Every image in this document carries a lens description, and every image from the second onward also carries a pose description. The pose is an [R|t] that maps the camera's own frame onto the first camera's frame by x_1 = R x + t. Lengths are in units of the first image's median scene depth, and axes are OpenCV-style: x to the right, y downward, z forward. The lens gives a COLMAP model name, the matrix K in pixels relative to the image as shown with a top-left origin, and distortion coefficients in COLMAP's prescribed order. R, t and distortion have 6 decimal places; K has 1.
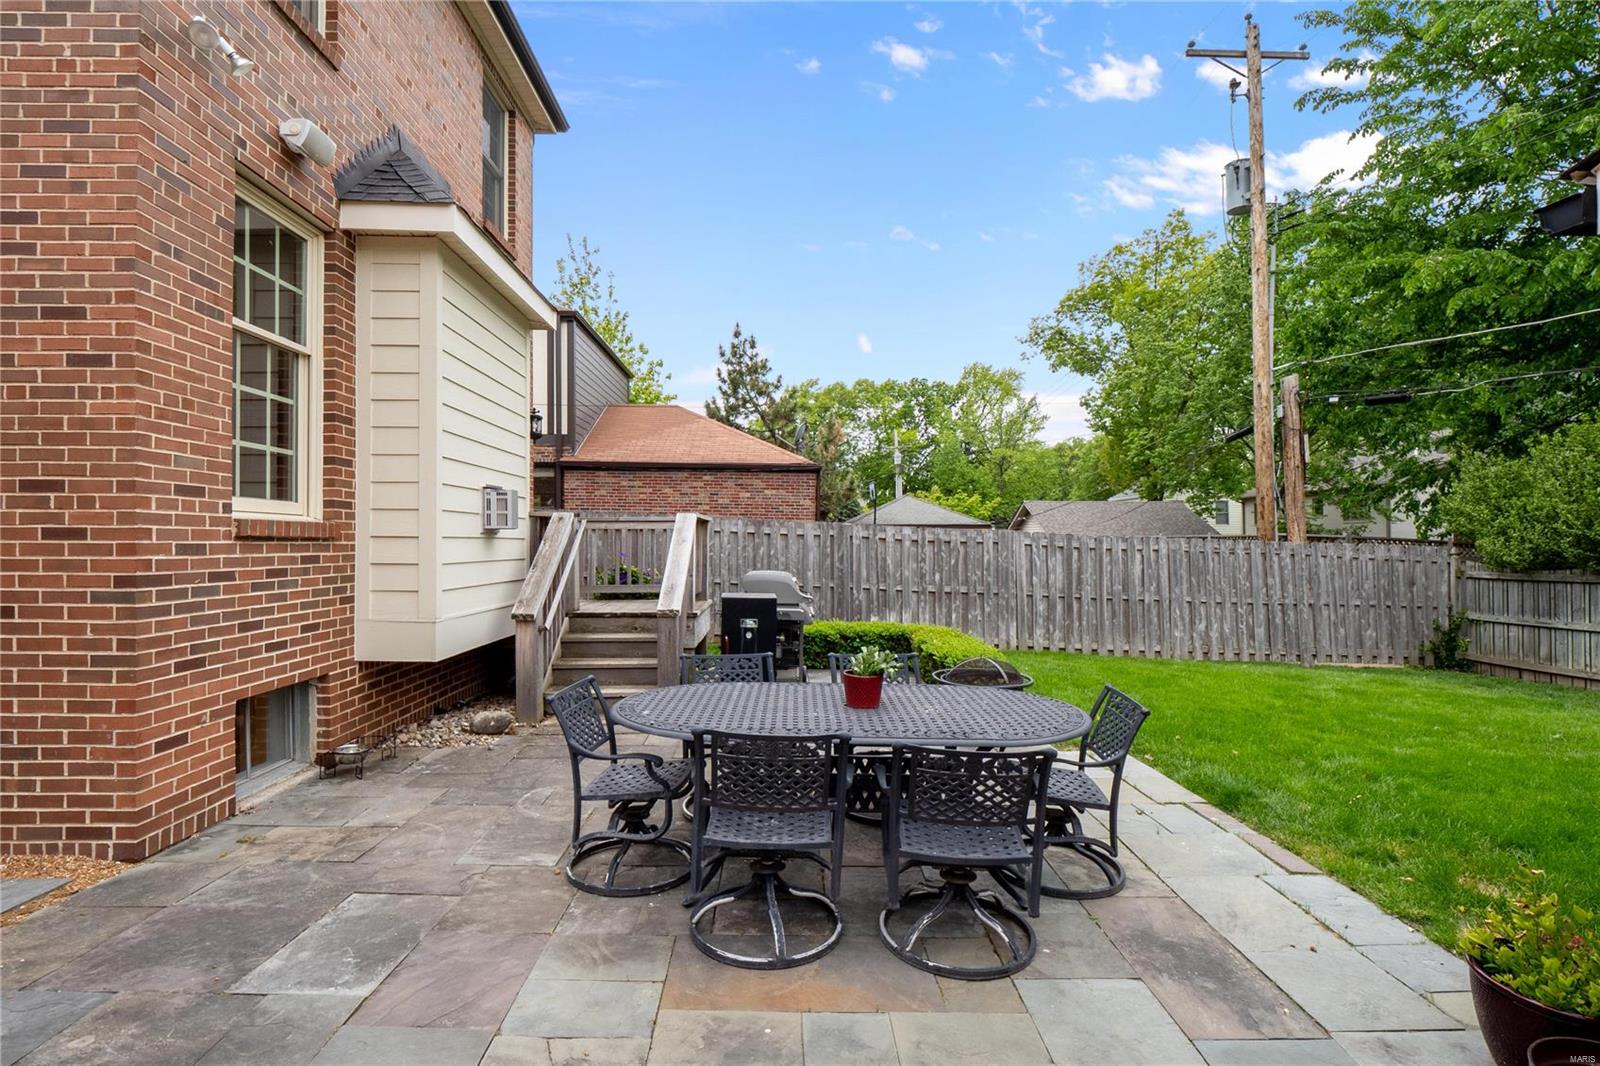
lens RADIAL K [[756.8, 0, 799.2], [0, 756.8, 517.4], [0, 0, 1]] dist [-0.019068, 0.001148]
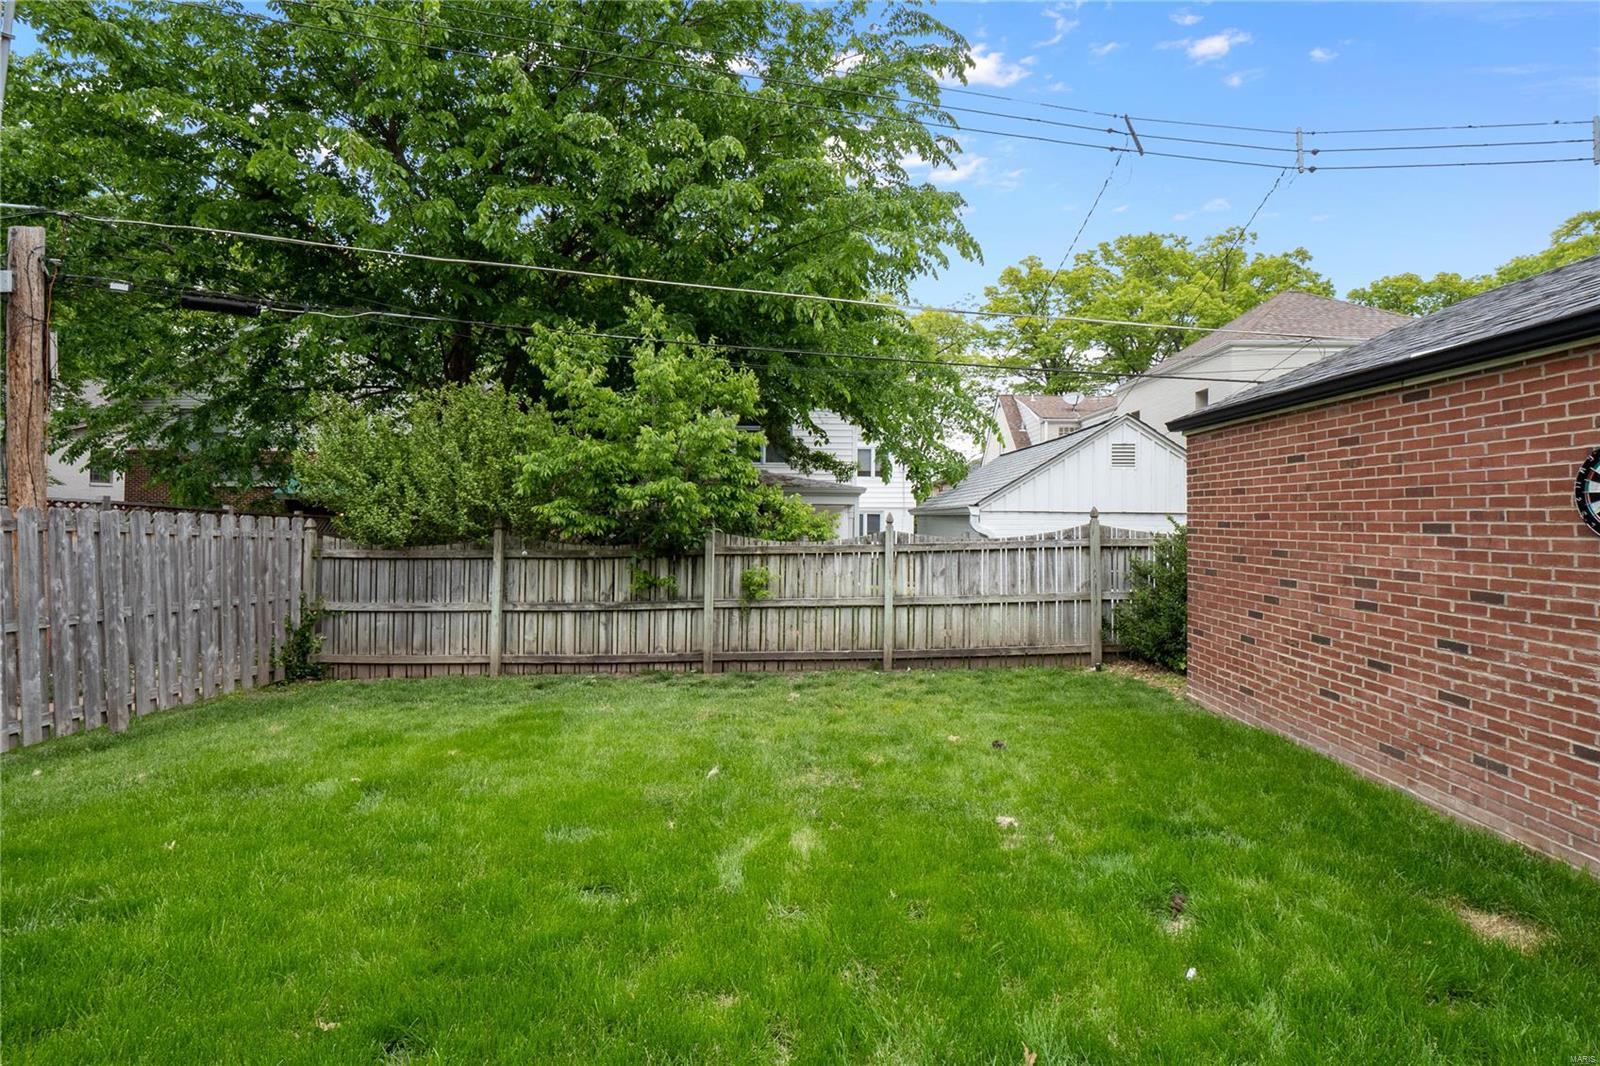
lens RADIAL K [[756.8, 0, 803.4], [0, 756.8, 504.4], [0, 0, 1]] dist [-0.019068, 0.001148]
pose [[0.036561, 0.014349, 0.999228, 0.138467], [-0.040491, 0.999097, -0.012866, 0.015968], [-0.998511, -0.039989, 0.037109, 0.505134]]
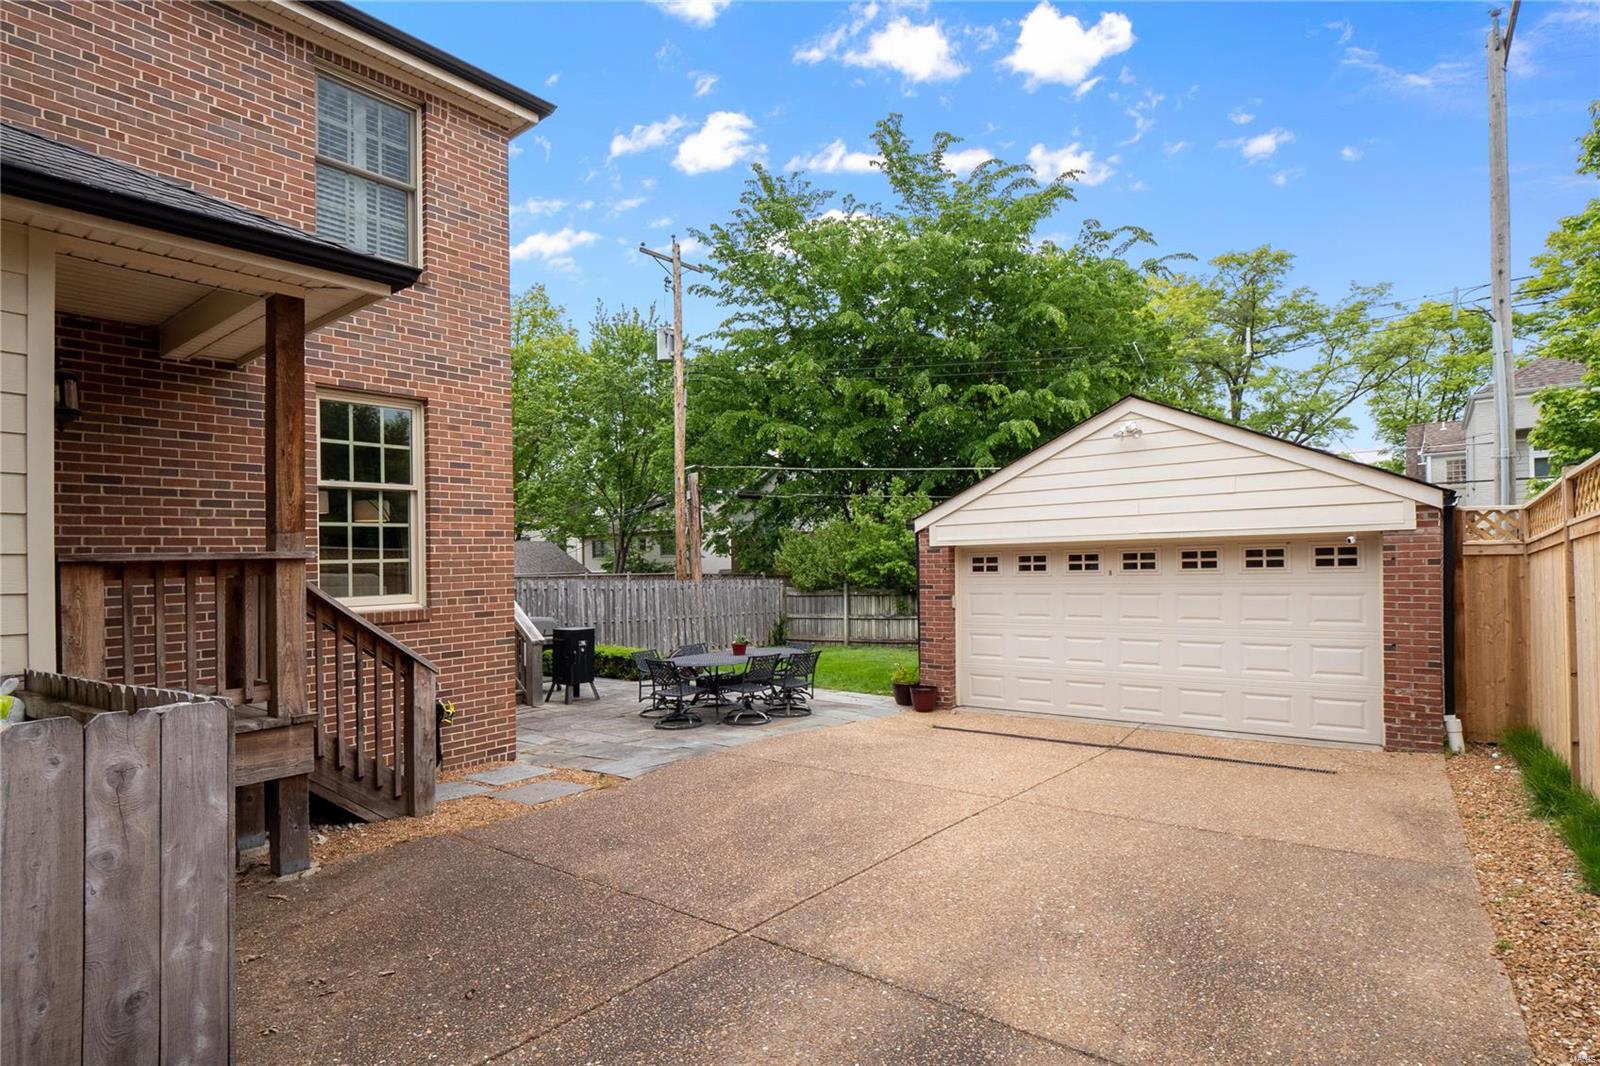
lens RADIAL K [[830.6, 0, 800.9], [0, 830.6, 539.0], [0, 0, 1]] dist [-0.000785, -0.000081]
pose [[0.646754, -0.000855, 0.762698, -0.726350], [0.004337, 0.999987, -0.002557, -0.060639], [-0.762686, 0.004962, 0.646750, -0.409441]]
